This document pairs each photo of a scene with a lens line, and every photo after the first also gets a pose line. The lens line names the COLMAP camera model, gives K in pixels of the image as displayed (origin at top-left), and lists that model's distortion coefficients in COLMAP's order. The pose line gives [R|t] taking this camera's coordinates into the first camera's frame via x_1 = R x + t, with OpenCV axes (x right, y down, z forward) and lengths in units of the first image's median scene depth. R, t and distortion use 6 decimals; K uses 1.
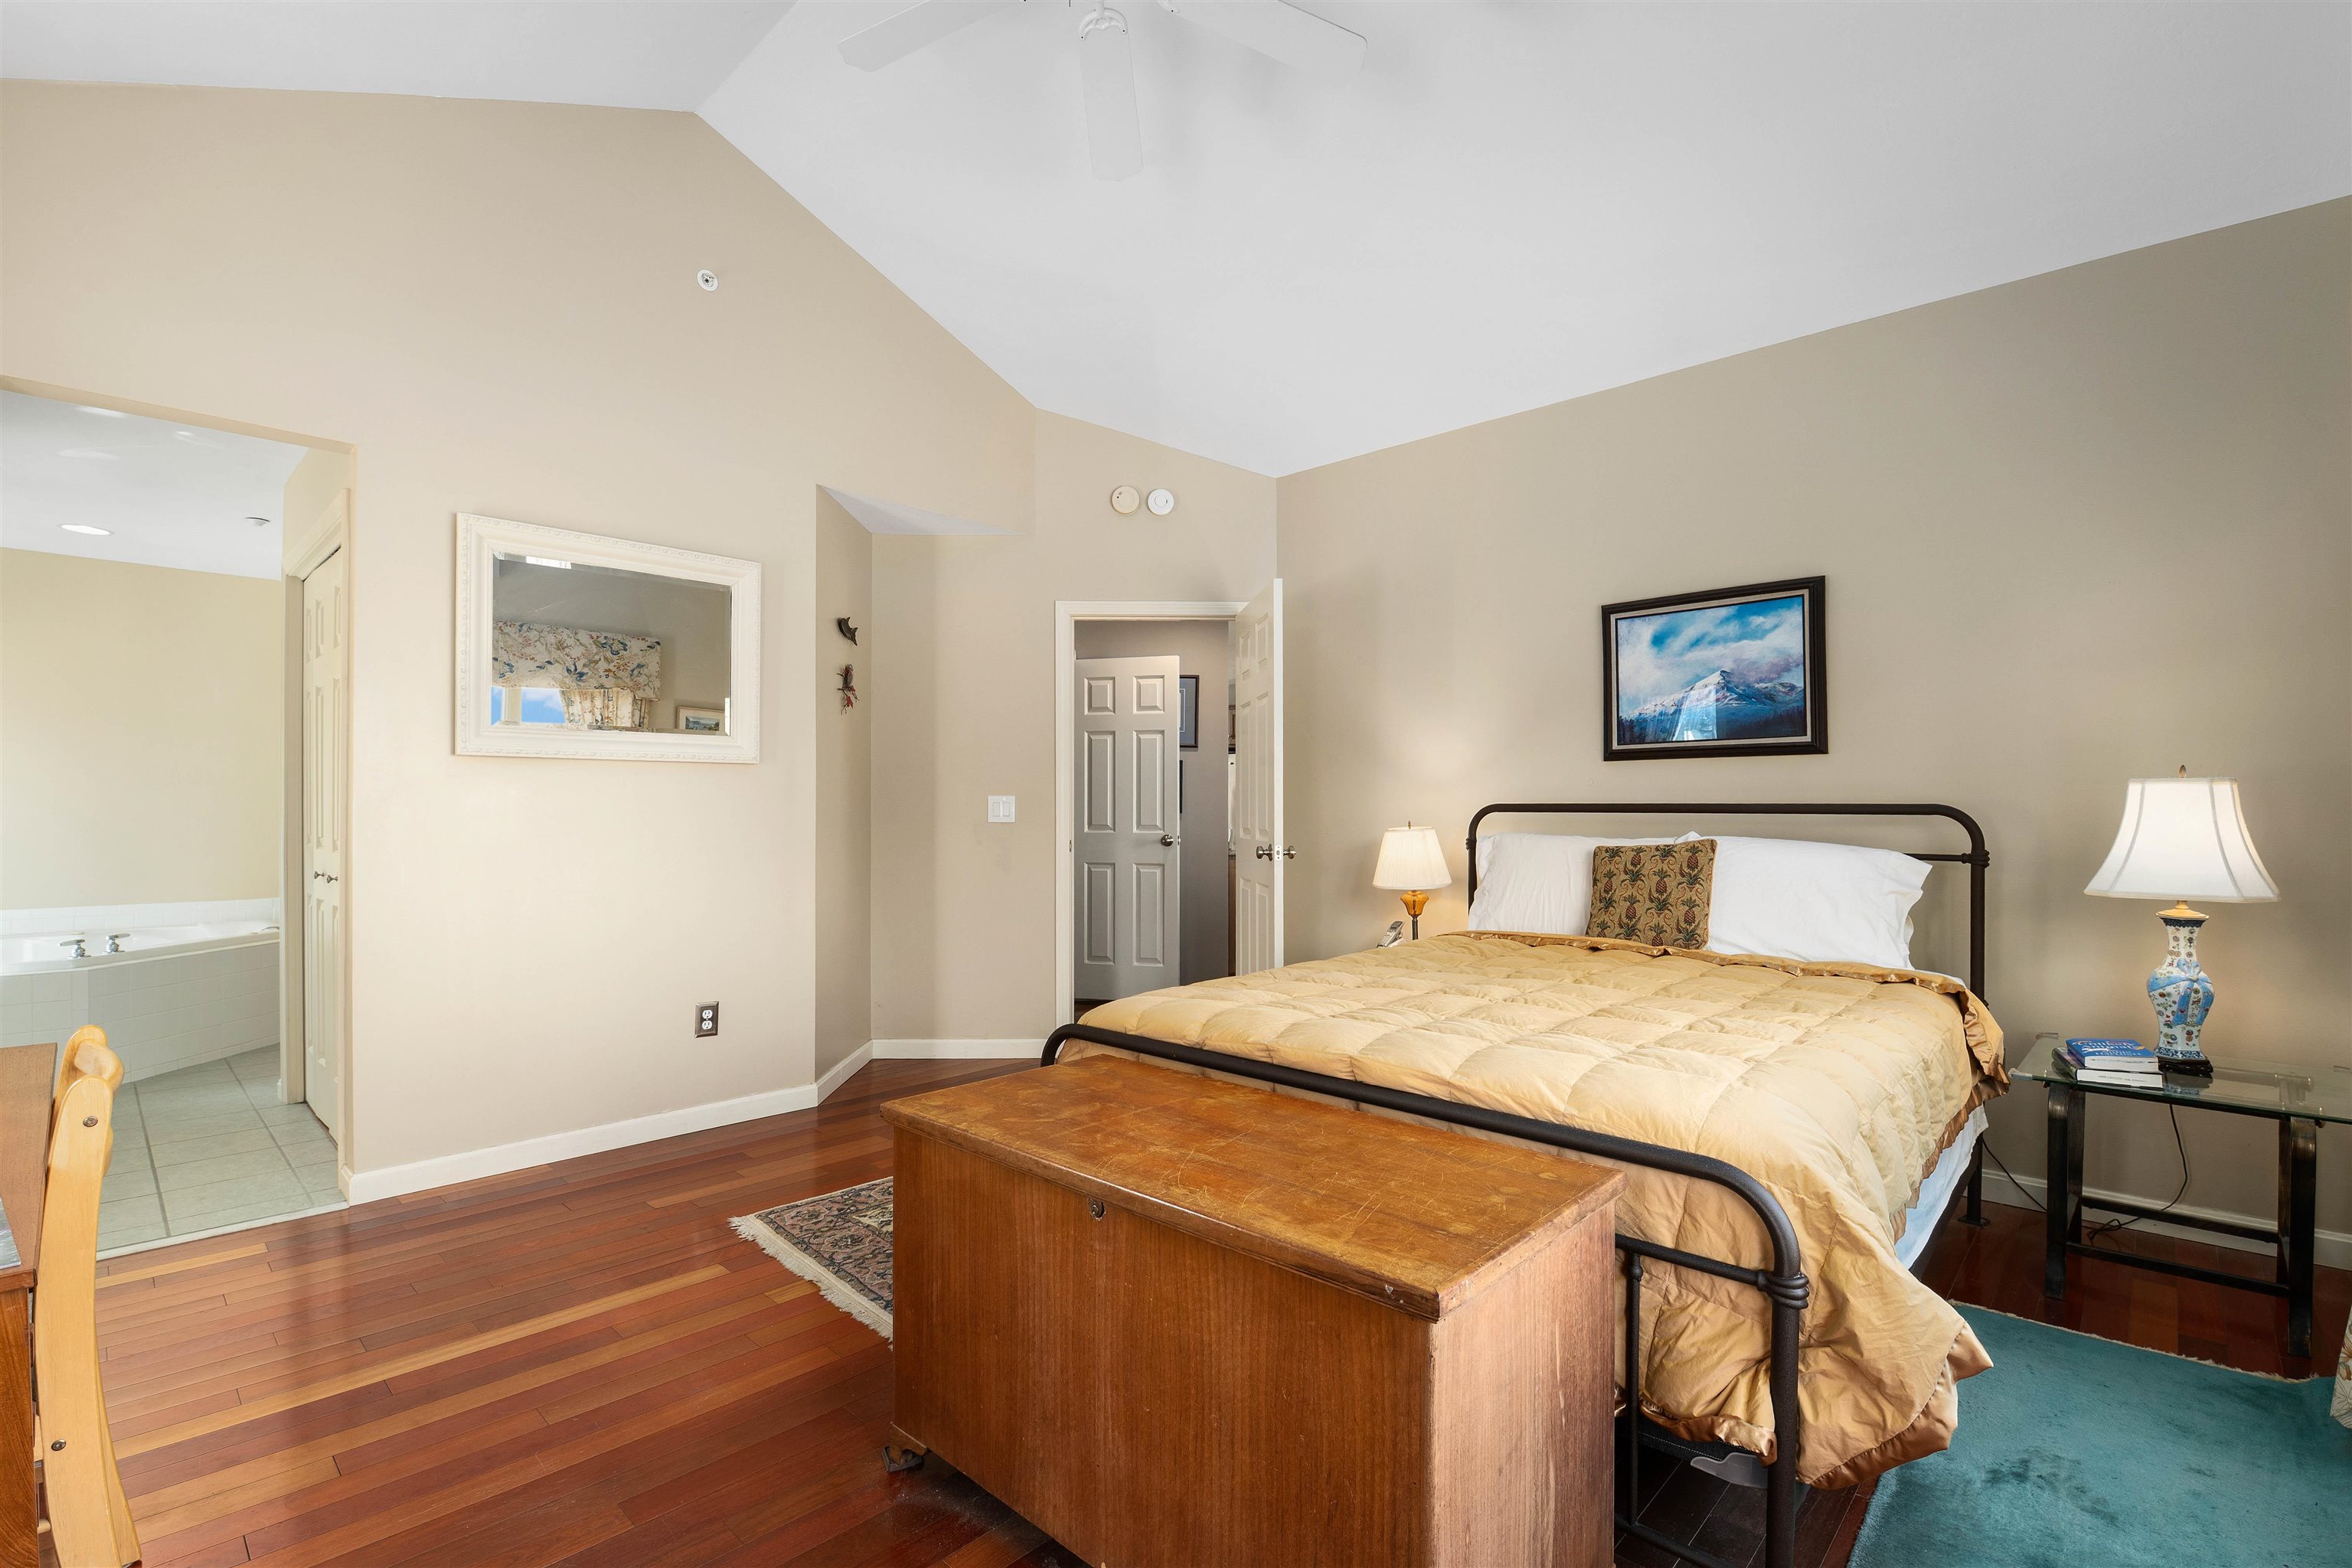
lens RADIAL K [[1029.4, 0, 1177.6], [0, 1029.4, 777.9], [0, 0, 1]] dist [0.002044, -0.010079]
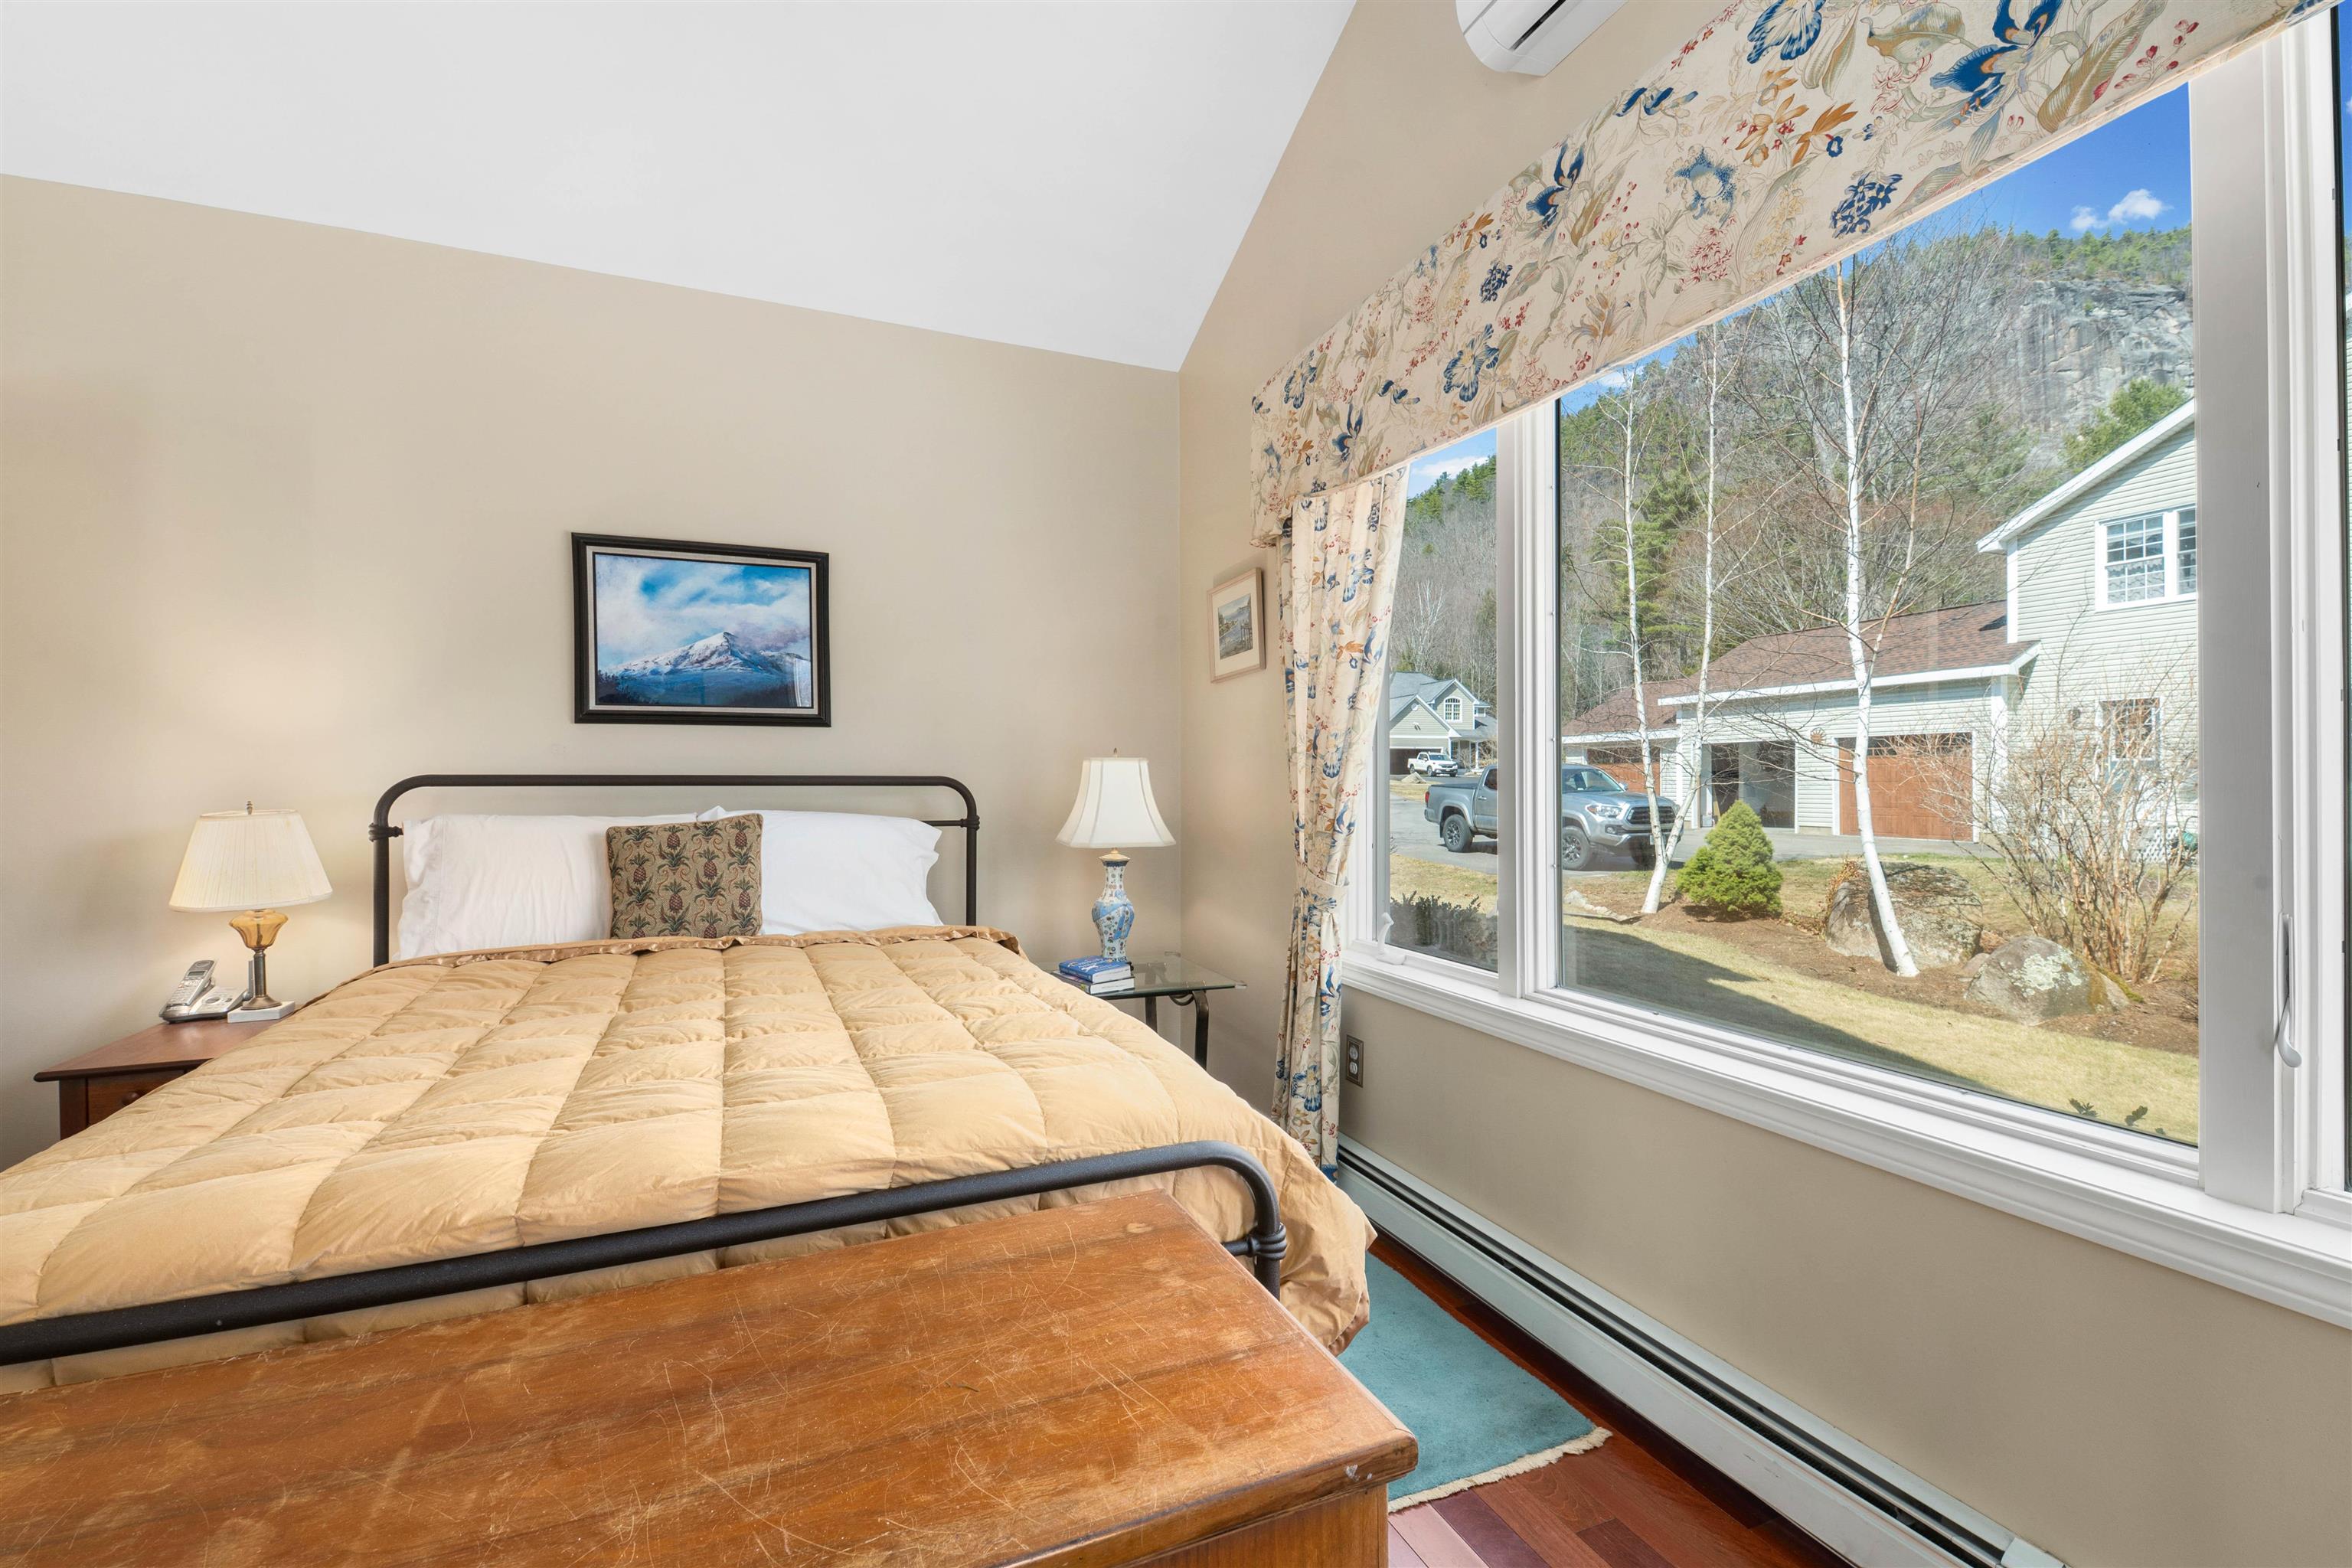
lens RADIAL K [[1010.4, 0, 1202.2], [0, 1010.4, 764.8], [0, 0, 1]] dist [0.032089, -0.017783]
pose [[0.409233, 0.011829, 0.912353, -0.150237], [-0.024910, 0.999688, -0.001788, 0.007245], [-0.912090, -0.021995, 0.409400, 0.260241]]
